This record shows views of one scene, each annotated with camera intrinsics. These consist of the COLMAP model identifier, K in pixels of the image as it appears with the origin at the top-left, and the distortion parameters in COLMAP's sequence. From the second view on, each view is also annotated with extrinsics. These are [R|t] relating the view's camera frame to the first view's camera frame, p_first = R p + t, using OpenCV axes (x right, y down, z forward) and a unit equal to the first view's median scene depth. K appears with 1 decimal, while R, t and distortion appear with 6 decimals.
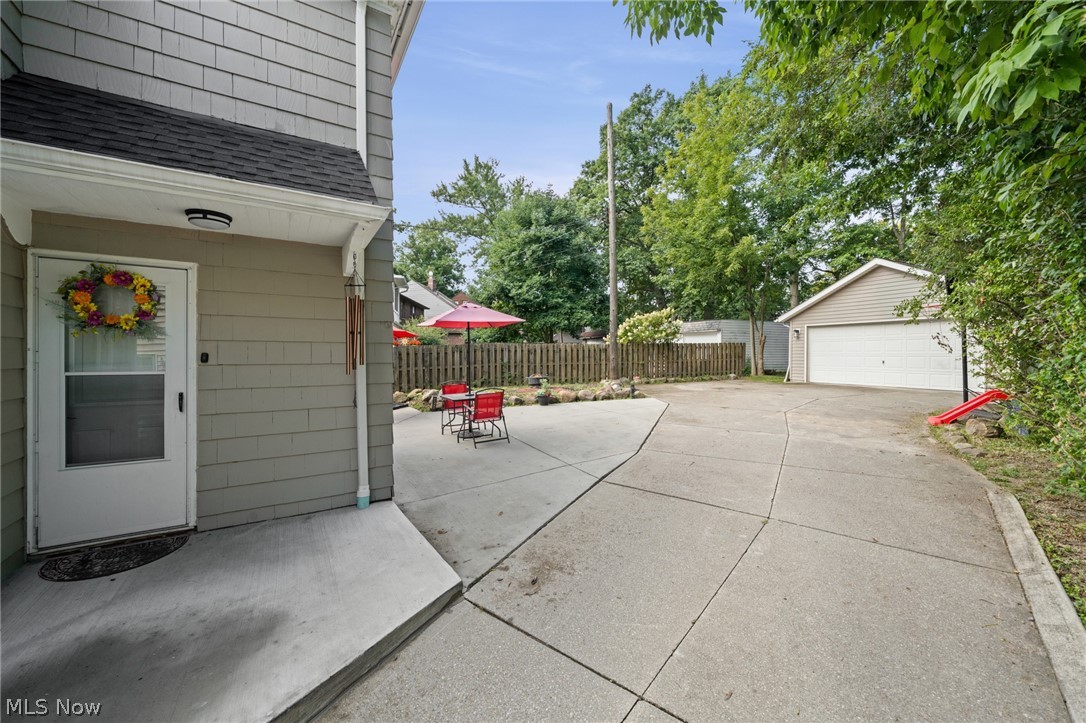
lens RADIAL K [[446.2, 0, 543.2], [0, 446.2, 358.0], [0, 0, 1]] dist [-0.000150, -0.000005]
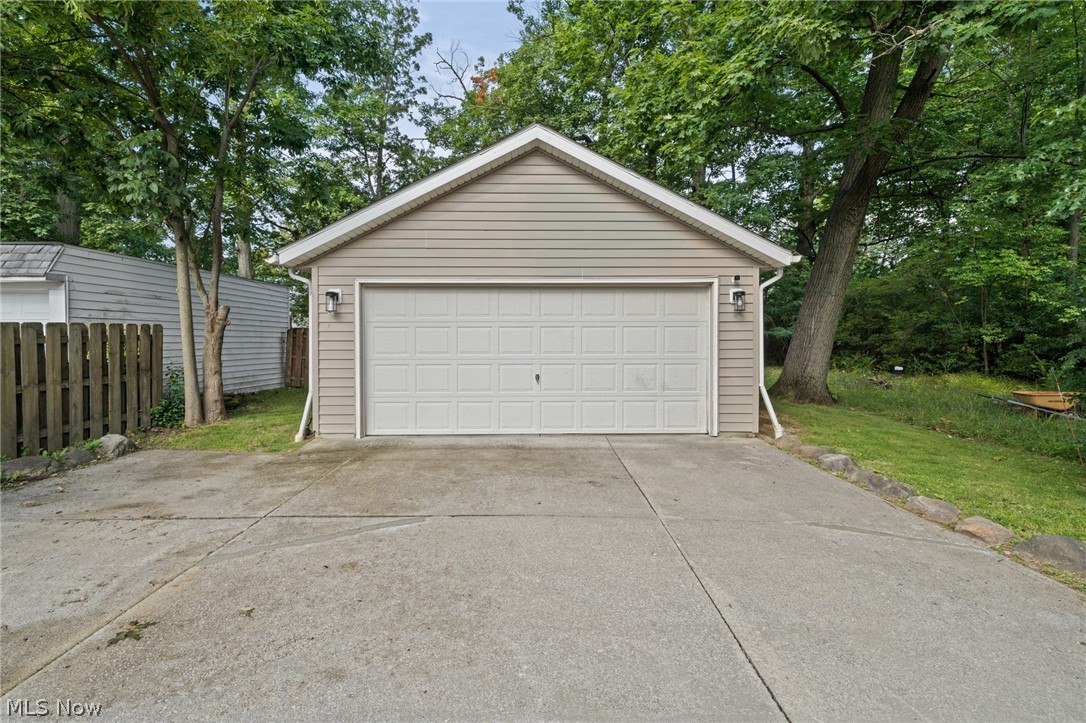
lens RADIAL K [[473.2, 0, 533.8], [0, 473.2, 335.0], [0, 0, 1]] dist [-0.000982, -0.000083]
pose [[0.464065, -0.014248, 0.885687, 0.278361], [0.007259, 0.999898, 0.012282, -0.028950], [-0.885771, 0.000729, 0.464121, 0.611670]]
